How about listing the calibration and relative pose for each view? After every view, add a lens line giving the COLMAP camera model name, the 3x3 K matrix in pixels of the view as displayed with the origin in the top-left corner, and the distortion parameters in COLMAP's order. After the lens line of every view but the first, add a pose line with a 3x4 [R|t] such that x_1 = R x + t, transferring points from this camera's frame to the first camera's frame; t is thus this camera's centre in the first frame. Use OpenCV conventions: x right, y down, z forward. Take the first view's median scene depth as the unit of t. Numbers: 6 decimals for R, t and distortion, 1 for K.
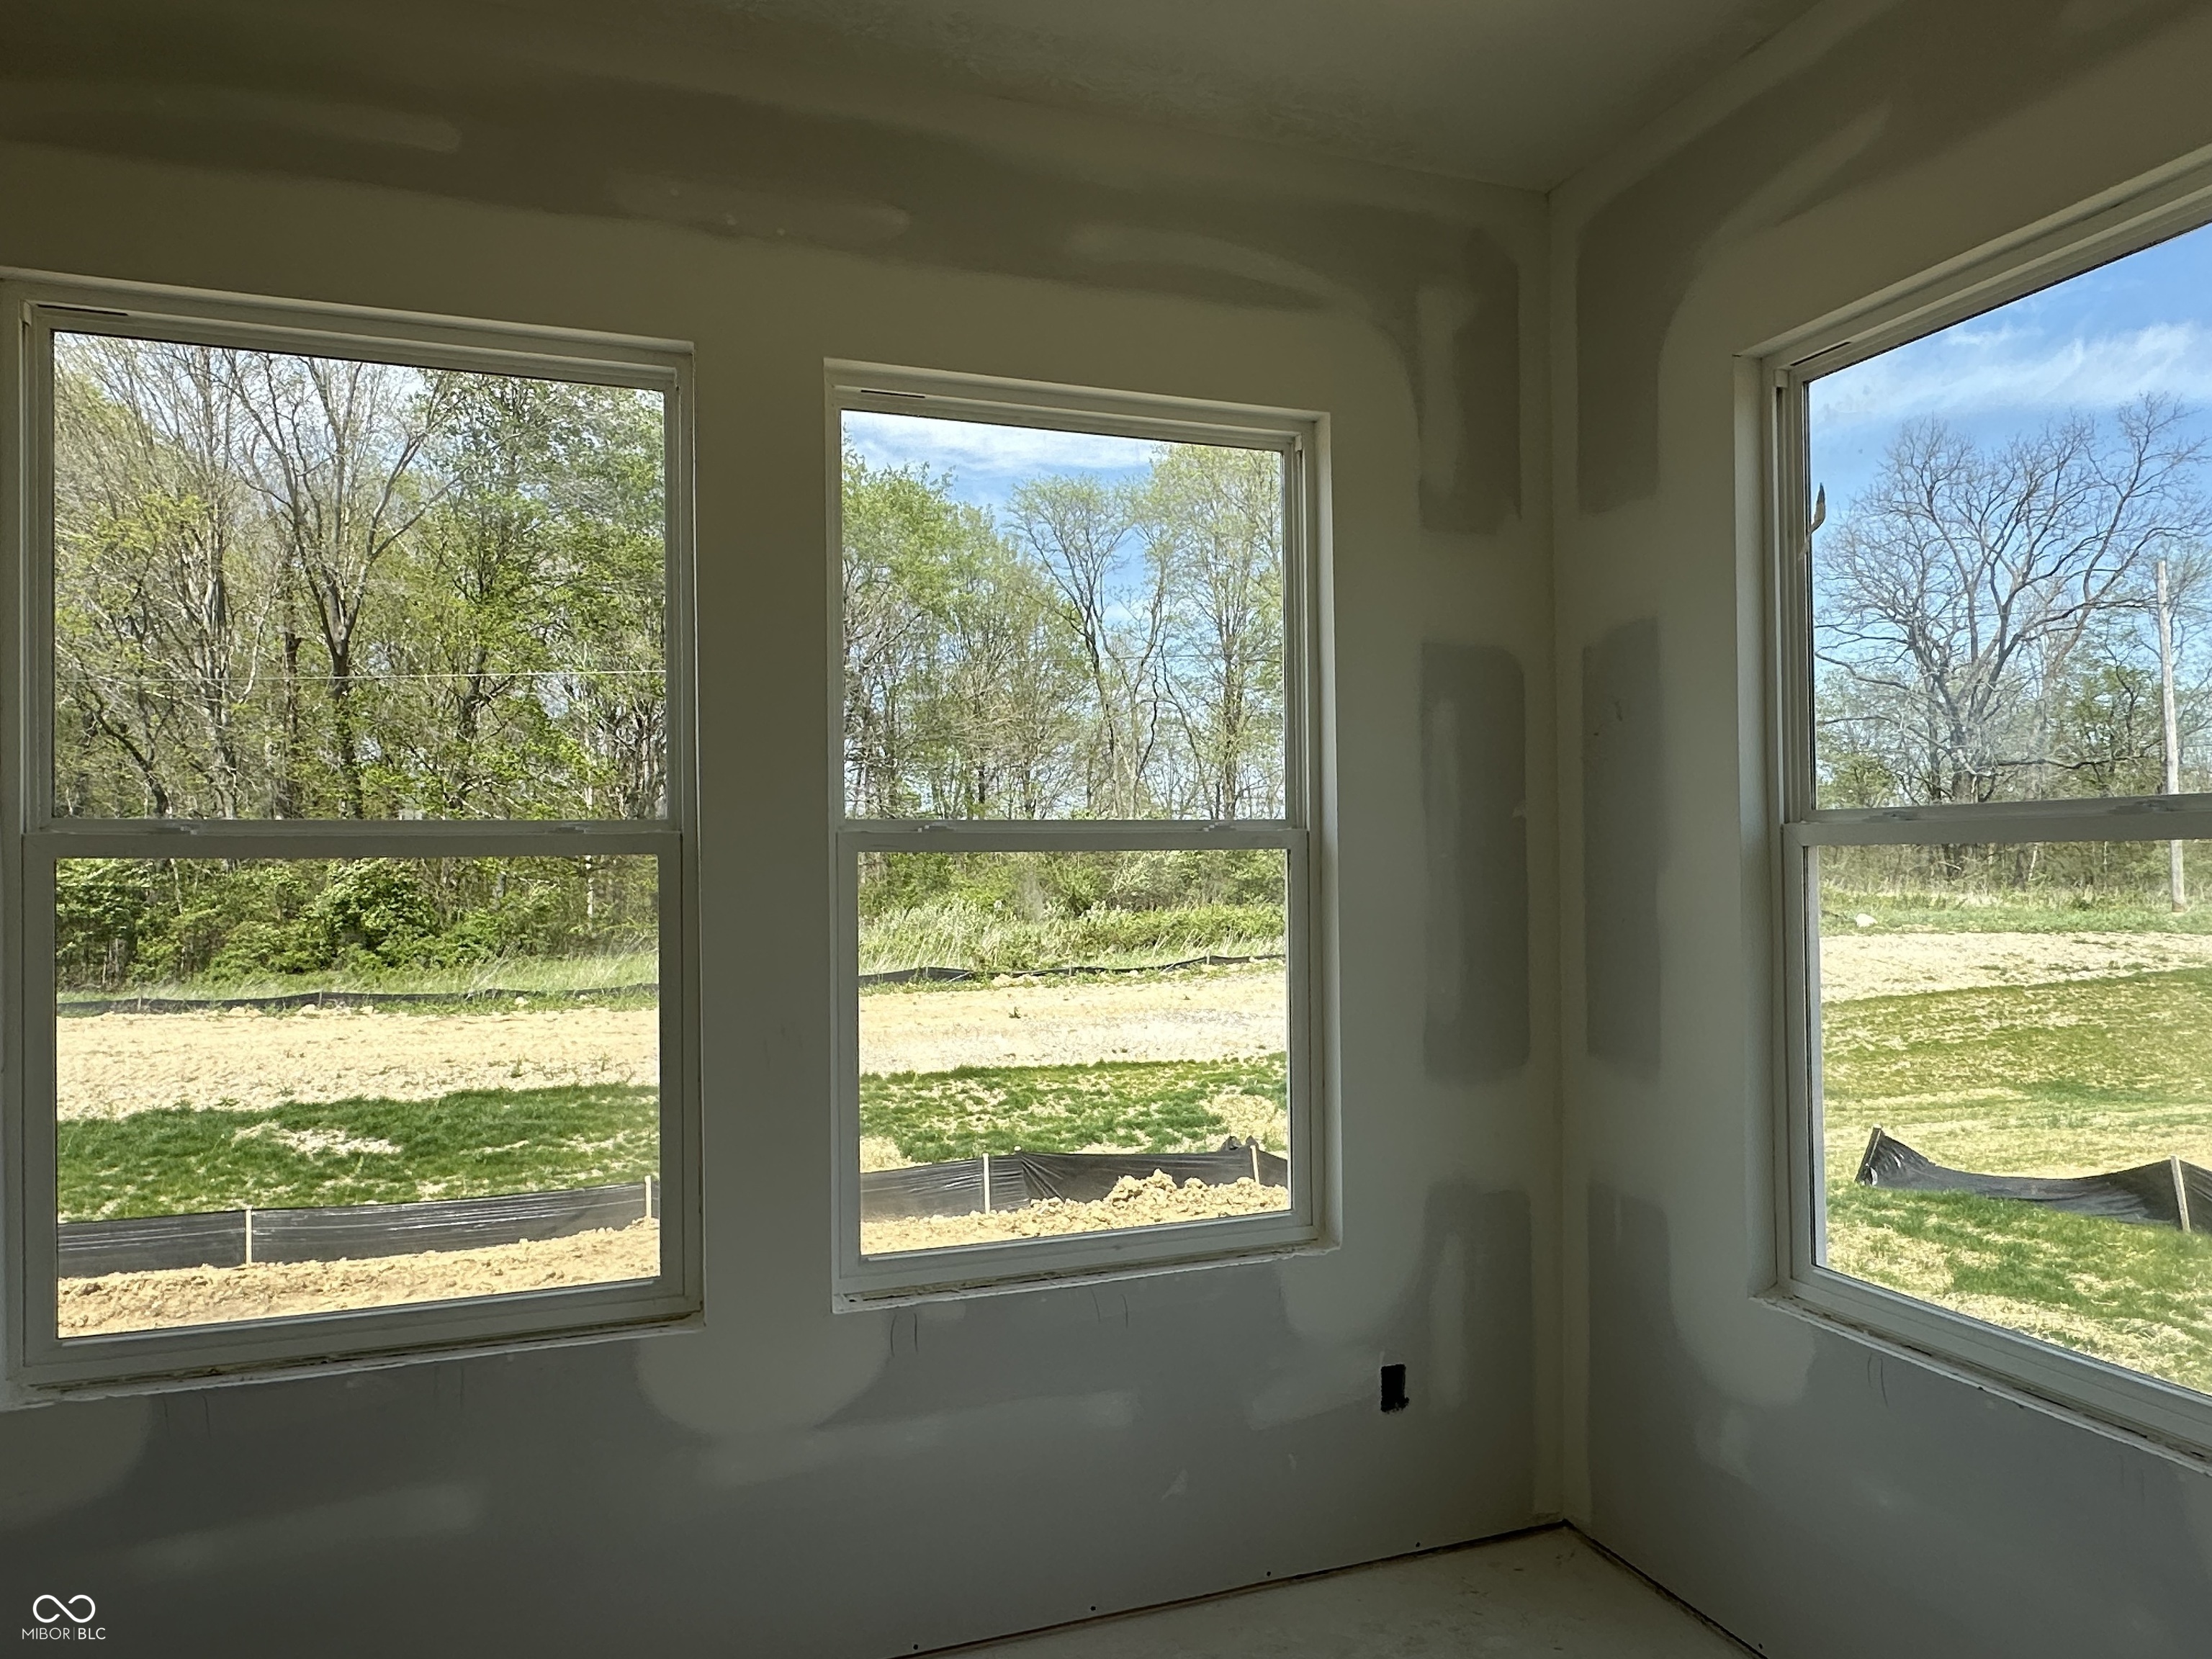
lens RADIAL K [[1377.2, 0, 1097.5], [0, 1377.2, 841.2], [0, 0, 1]] dist [-0.003710, 0.001404]
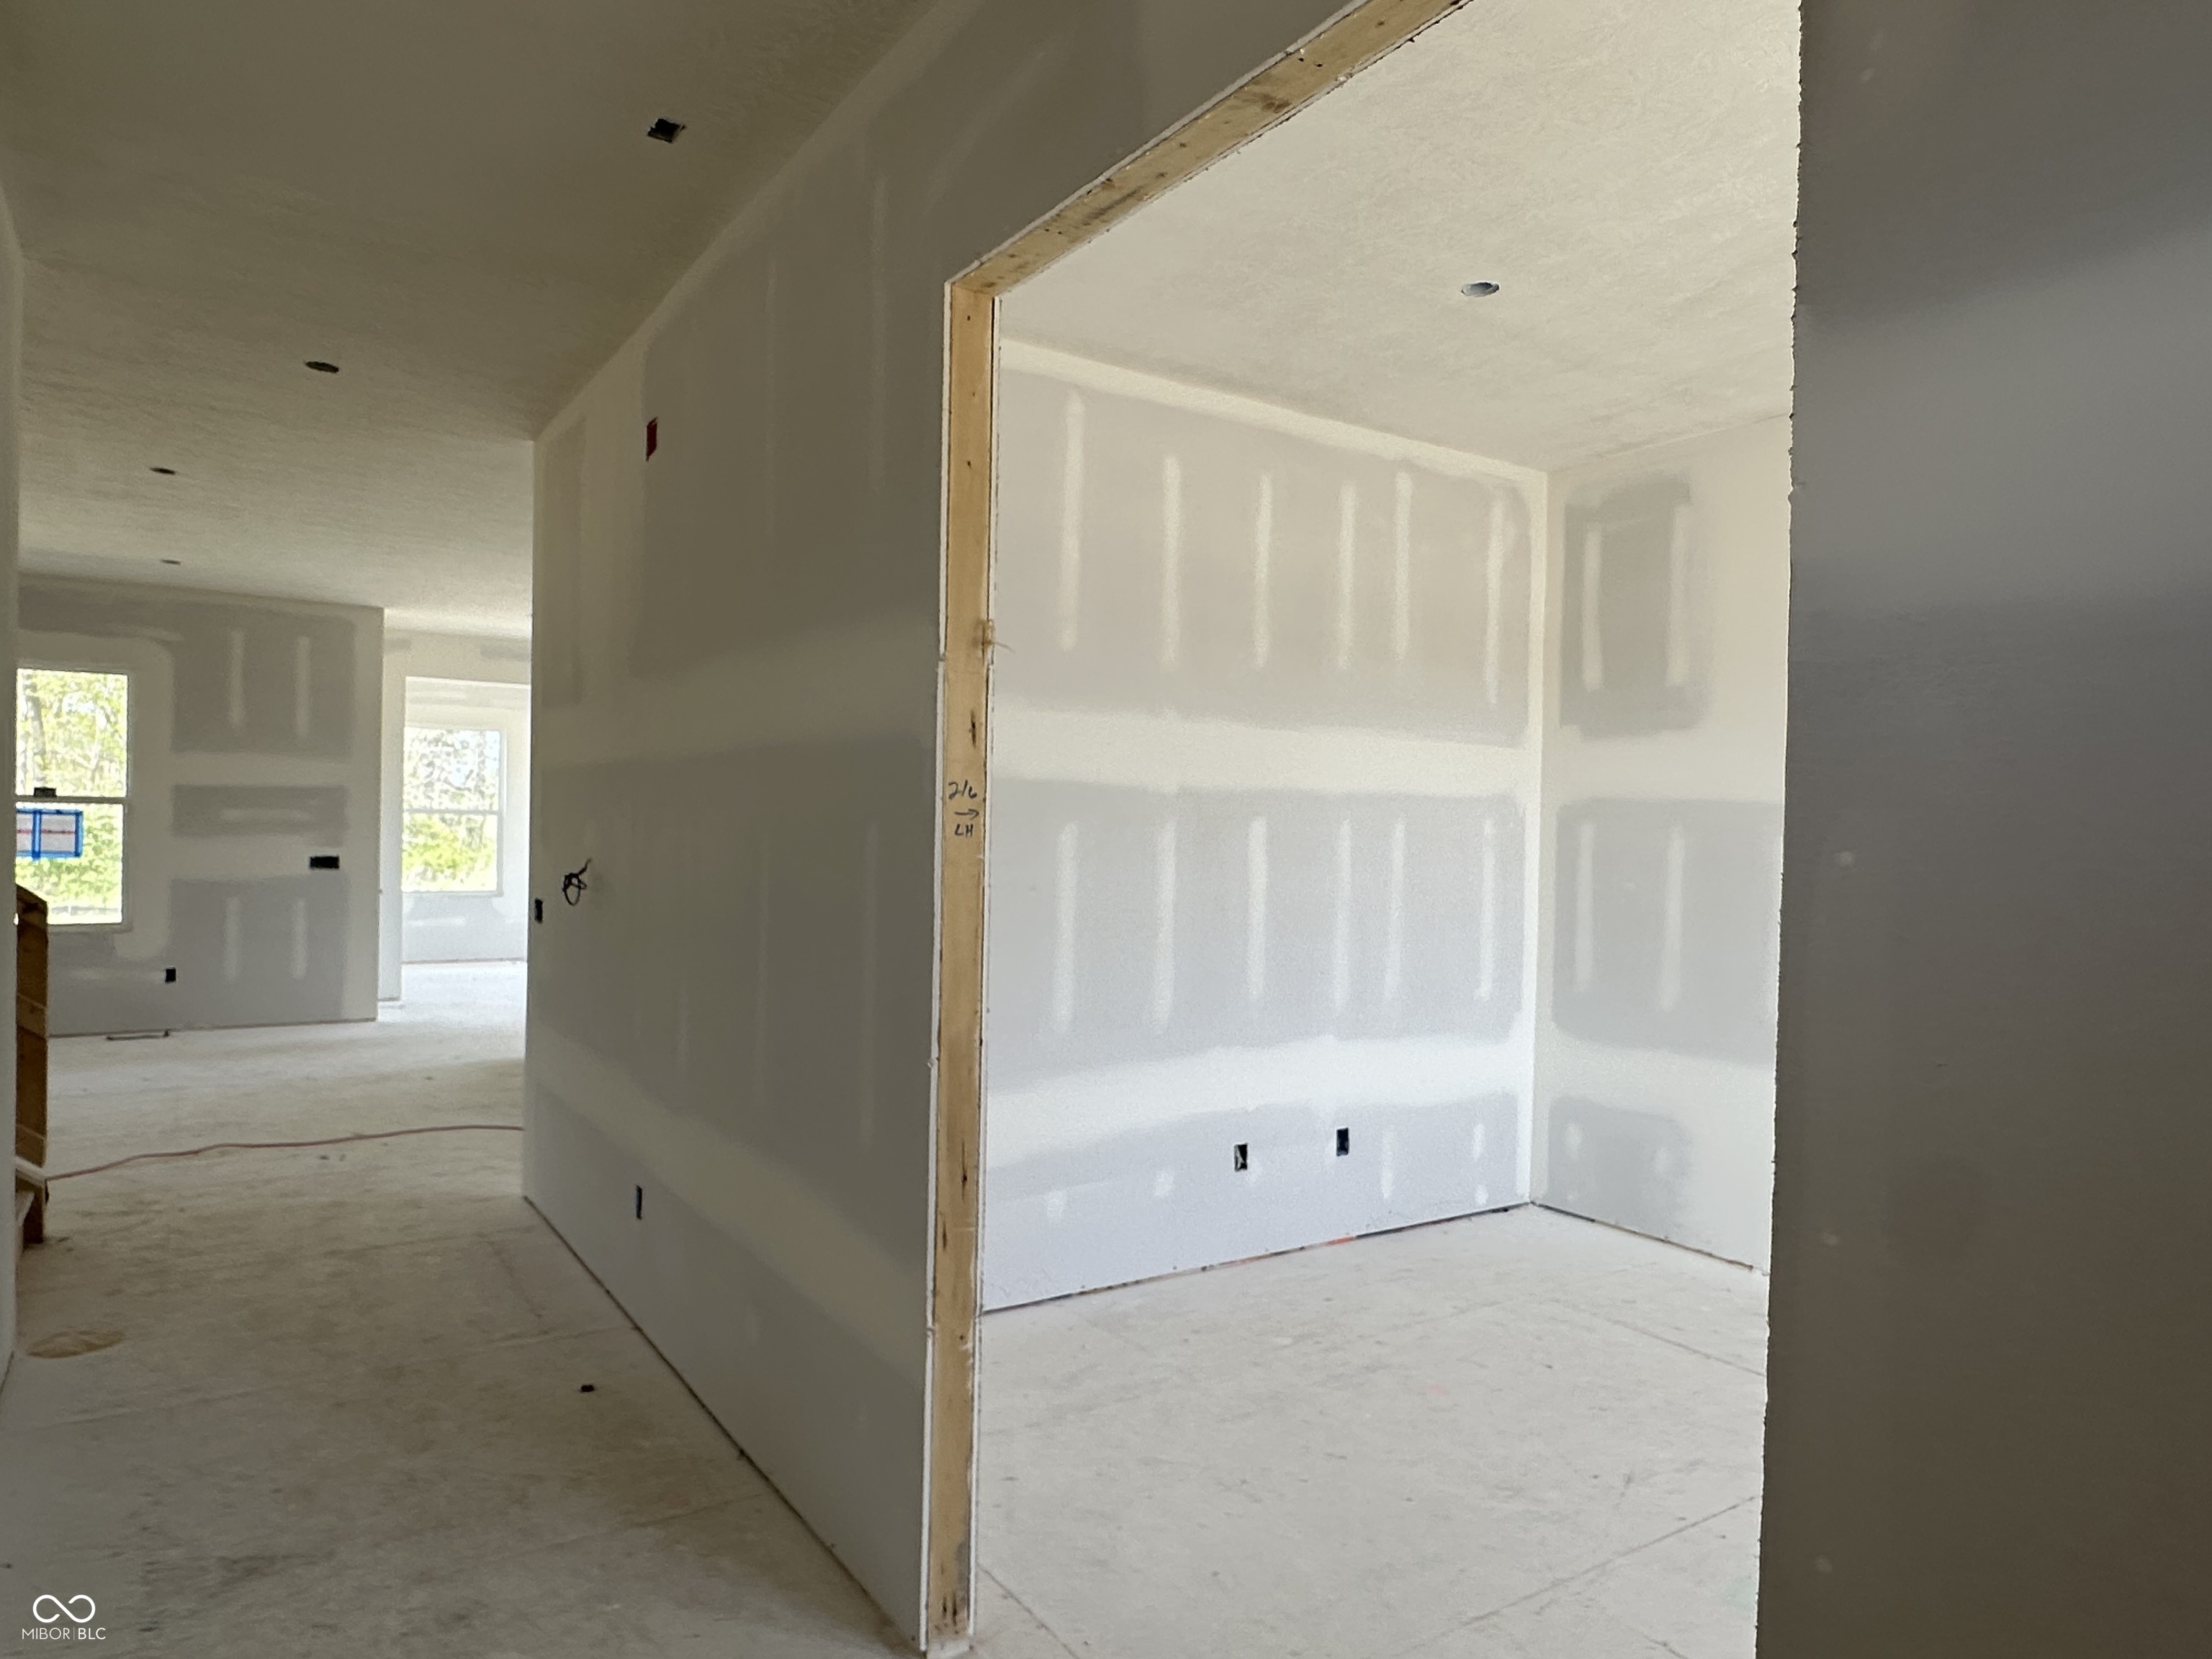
lens RADIAL K [[1371.5, 0, 1096.2], [0, 1371.5, 831.9], [0, 0, 1]] dist [-0.000431, -0.000552]
pose [[0.970213, 0.031406, 0.240209, 0.110094], [-0.033976, 0.999401, 0.006565, -0.006648], [-0.239859, -0.014531, 0.970699, -0.776668]]
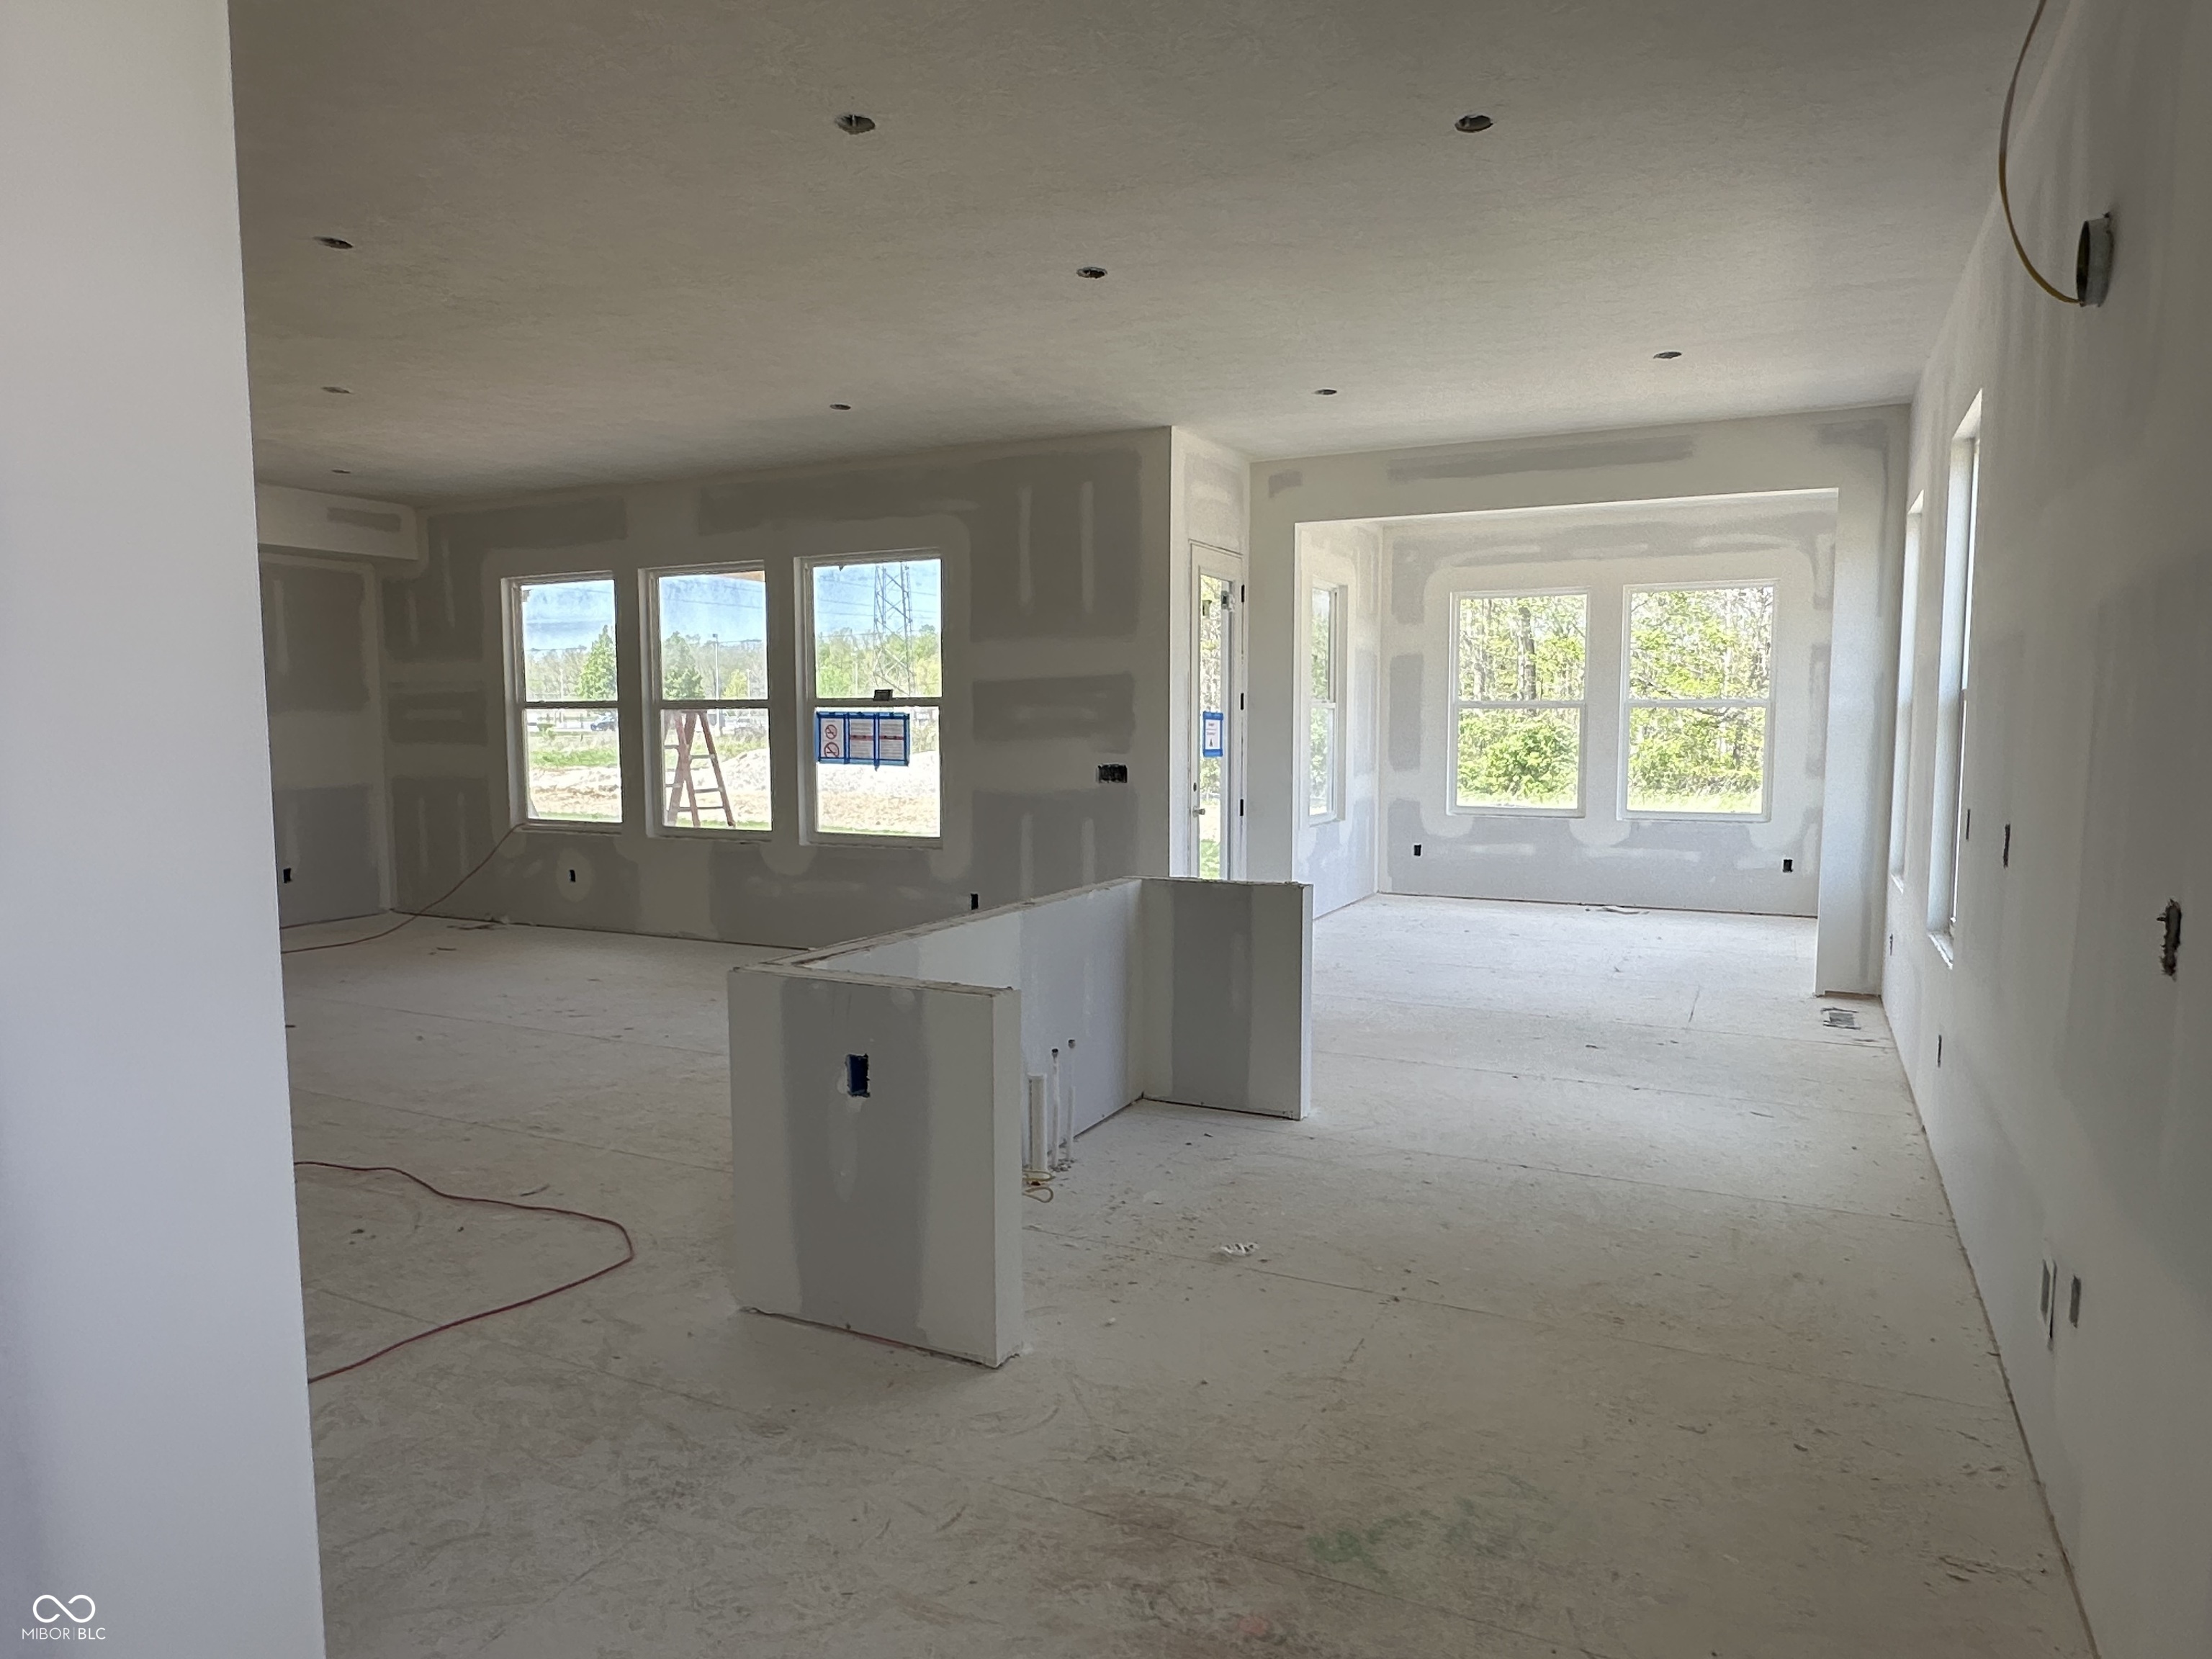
lens RADIAL K [[1371.5, 0, 1096.2], [0, 1371.5, 831.9], [0, 0, 1]] dist [-0.000431, -0.000552]
pose [[0.696417, 0.068150, -0.714394, 0.252978], [0.001337, 0.995356, 0.096256, -0.003016], [0.717636, -0.067989, 0.693092, -0.453405]]
